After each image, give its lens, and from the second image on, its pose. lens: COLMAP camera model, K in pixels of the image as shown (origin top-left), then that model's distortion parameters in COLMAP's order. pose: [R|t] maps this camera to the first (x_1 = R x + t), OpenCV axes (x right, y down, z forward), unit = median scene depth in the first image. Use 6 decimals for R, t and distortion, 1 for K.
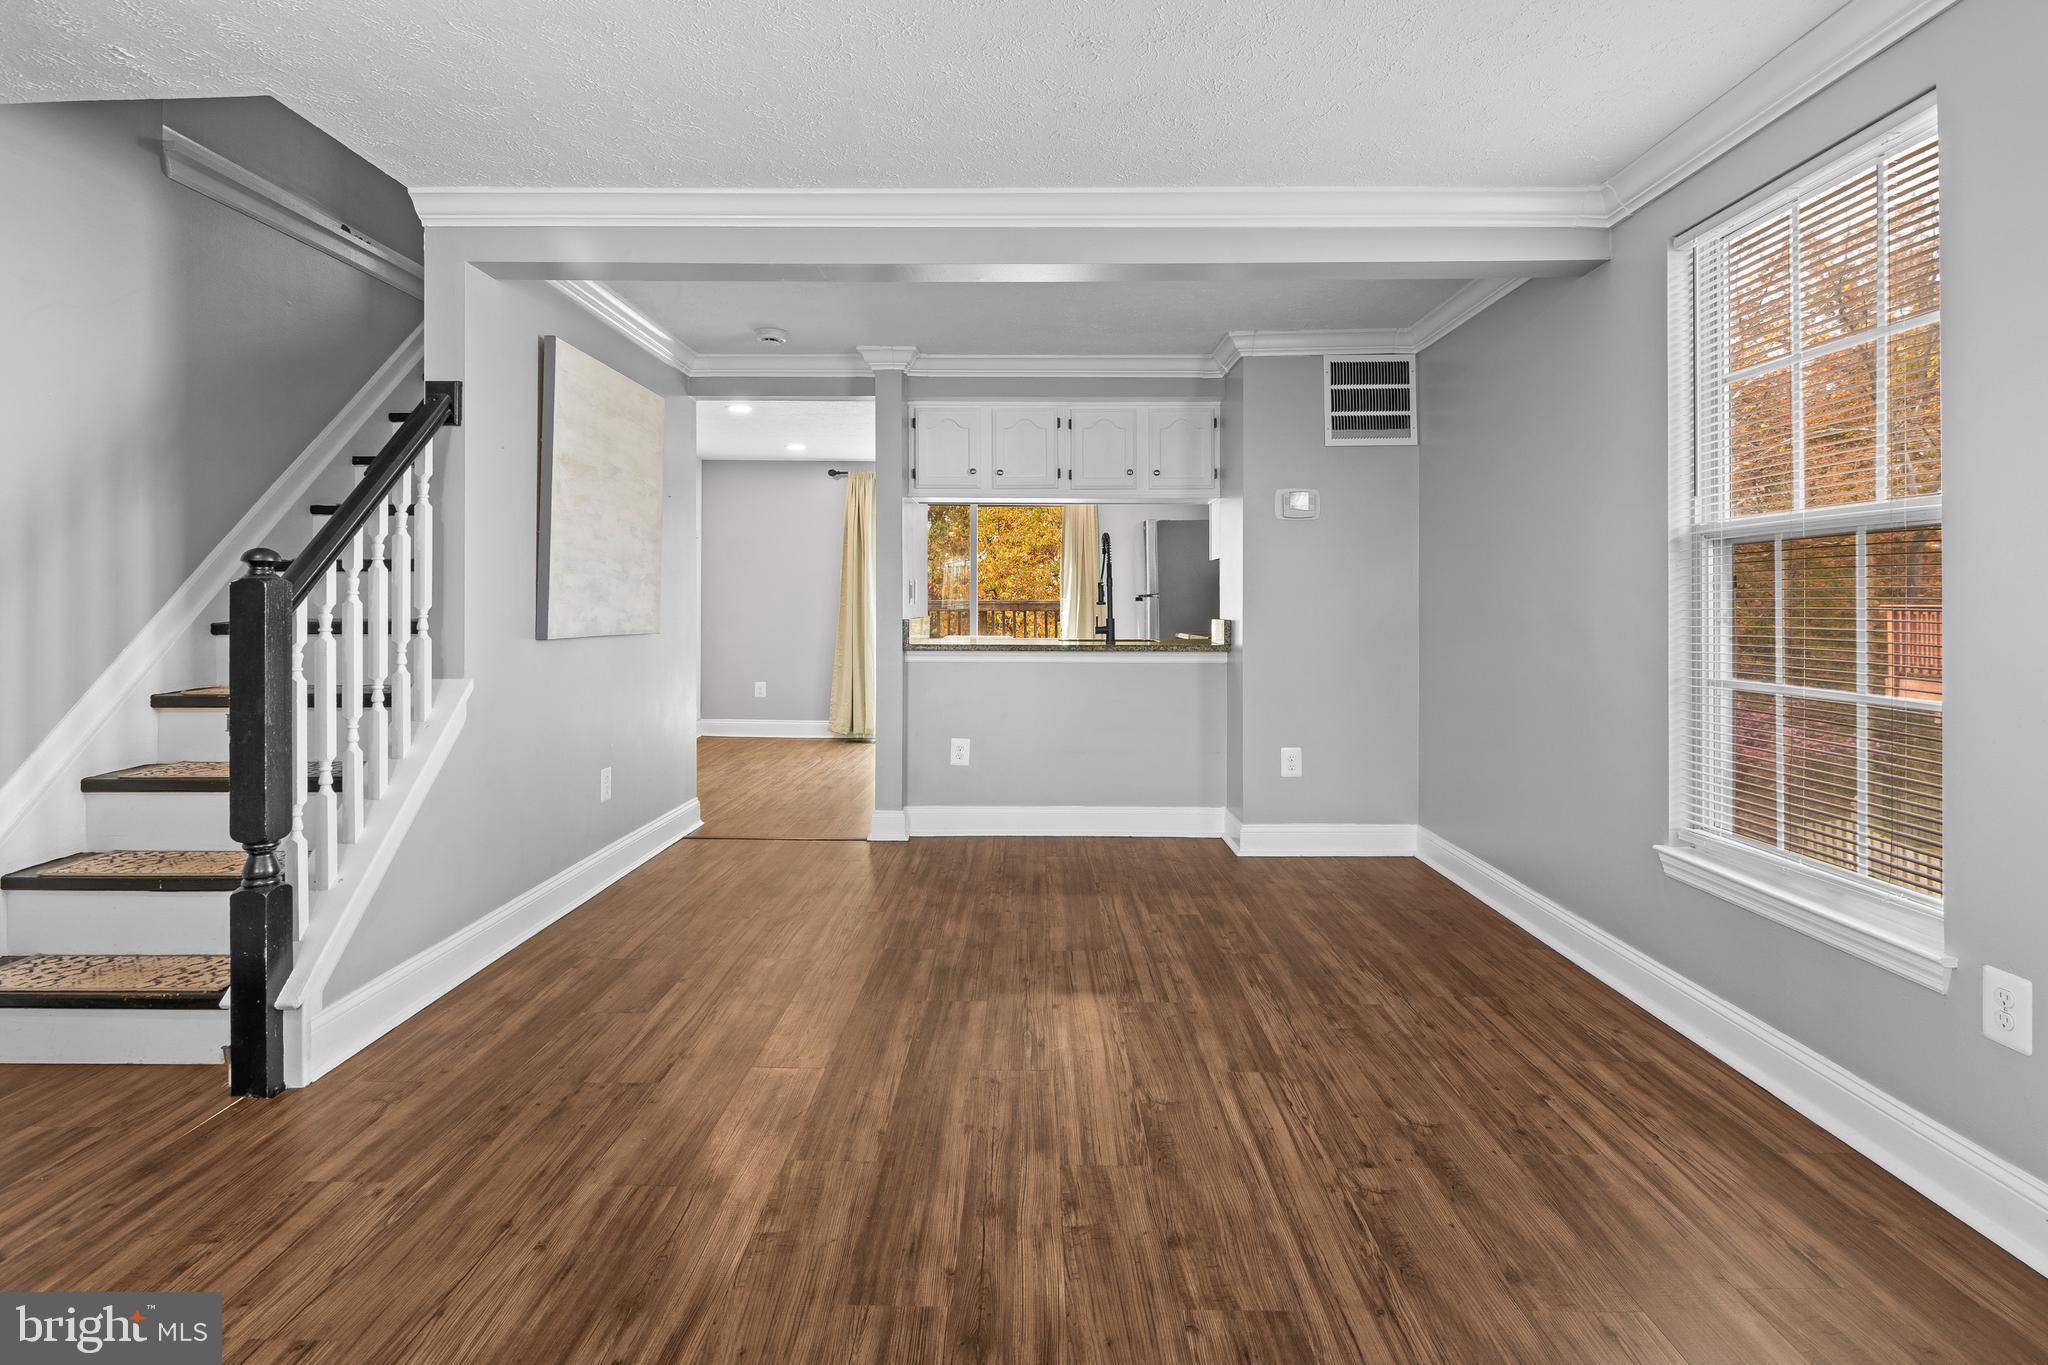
lens RADIAL K [[1034.4, 0, 1019.3], [0, 1034.4, 615.6], [0, 0, 1]] dist [-0.005281, -0.003000]
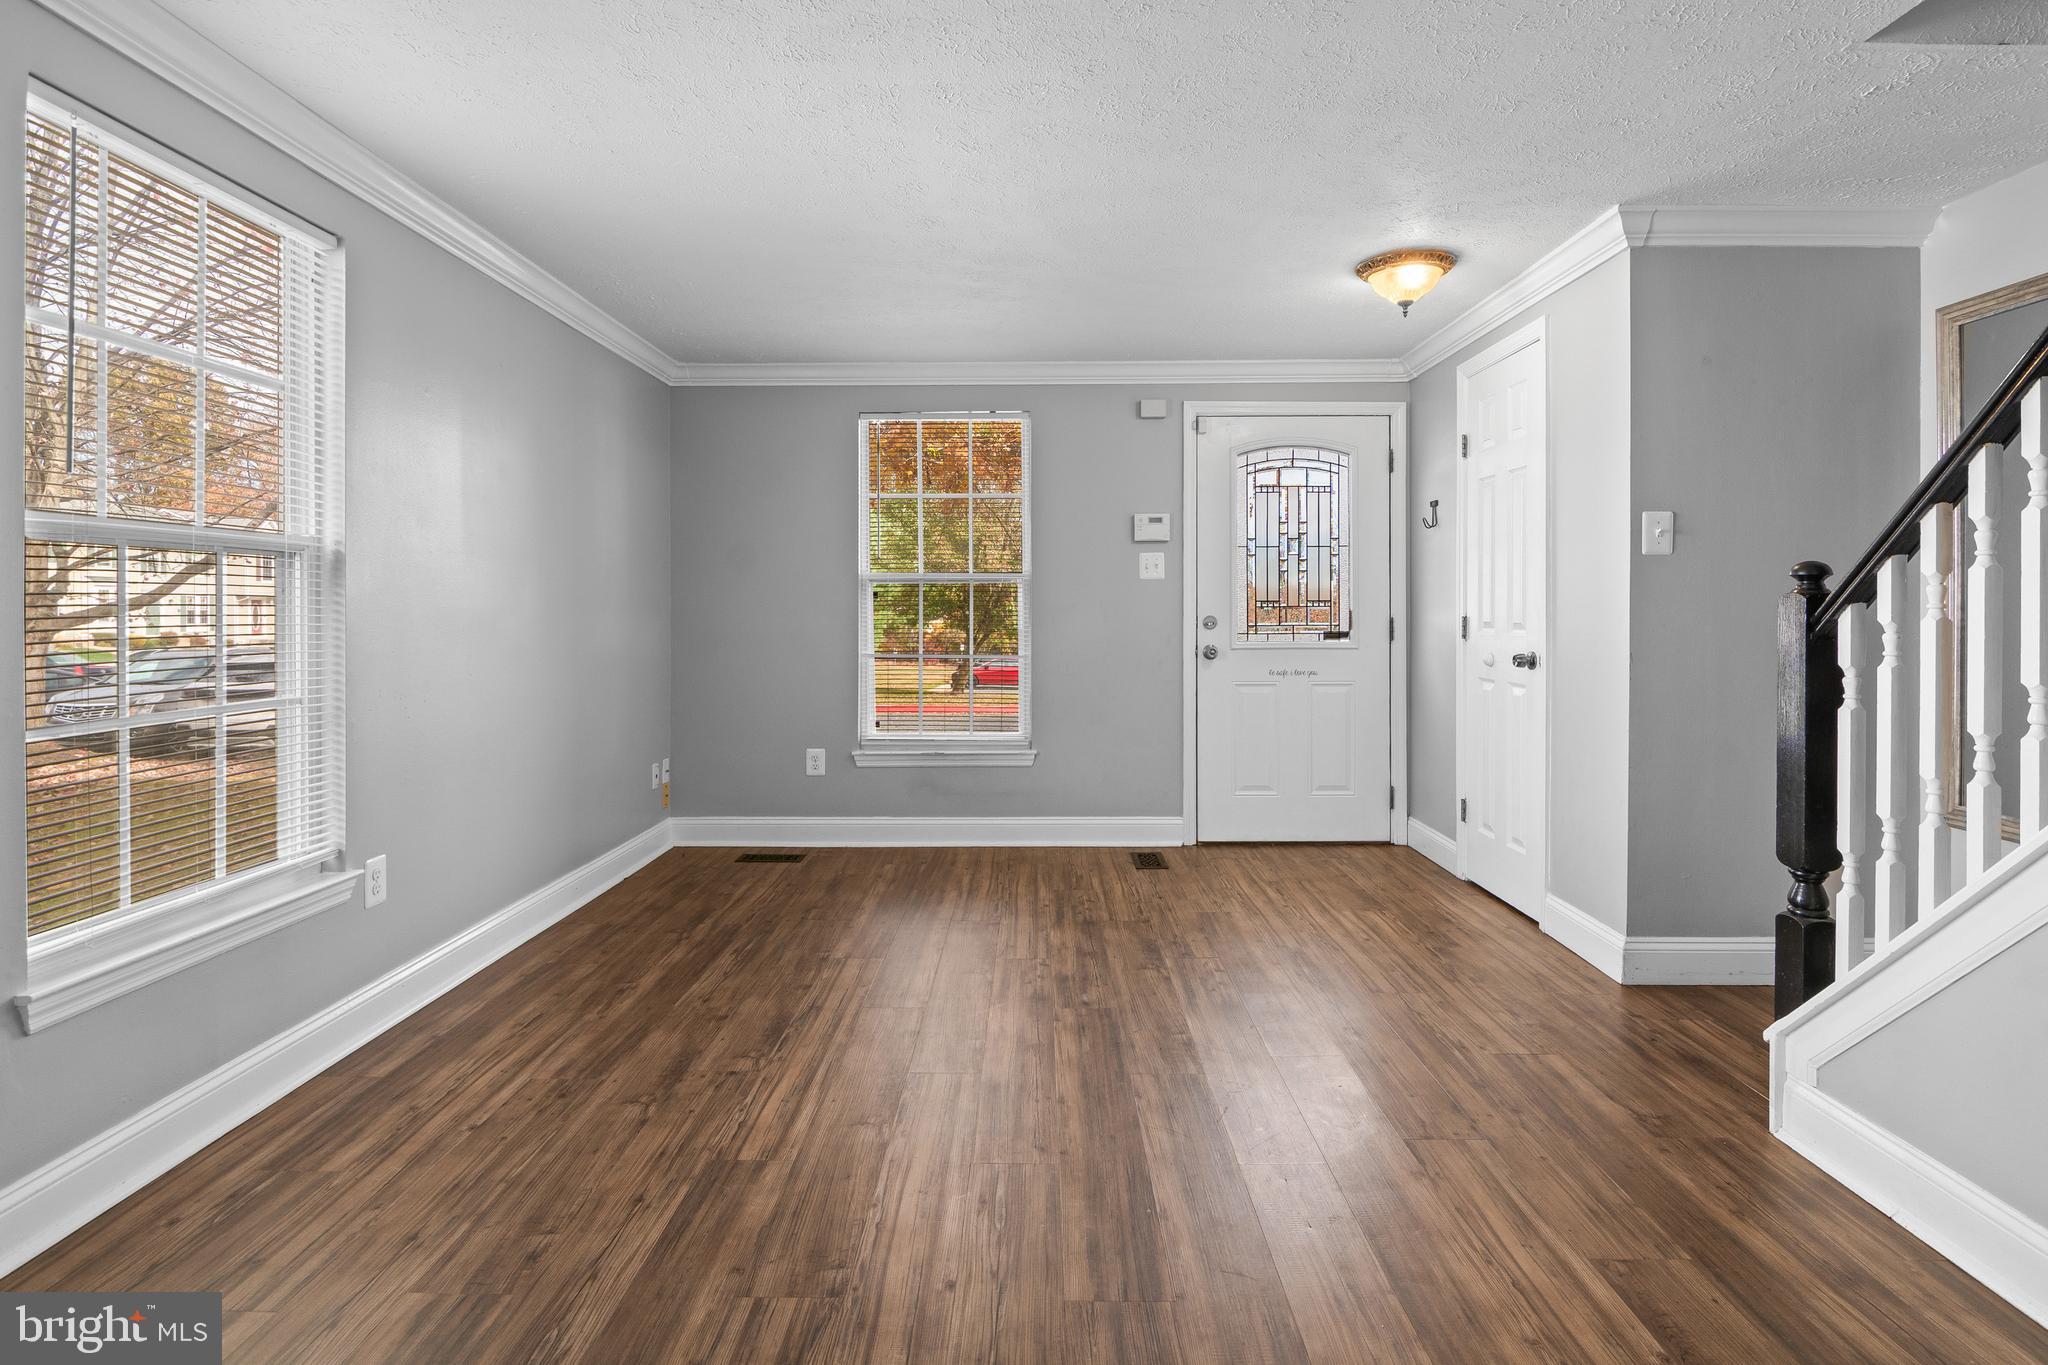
lens RADIAL K [[1034.4, 0, 1019.3], [0, 1034.4, 615.6], [0, 0, 1]] dist [-0.005281, -0.003000]
pose [[-0.999996, 0.000593, 0.002912, -0.008693], [0.000637, 0.999890, 0.014836, -0.029803], [-0.002903, 0.014838, -0.999886, 1.923361]]
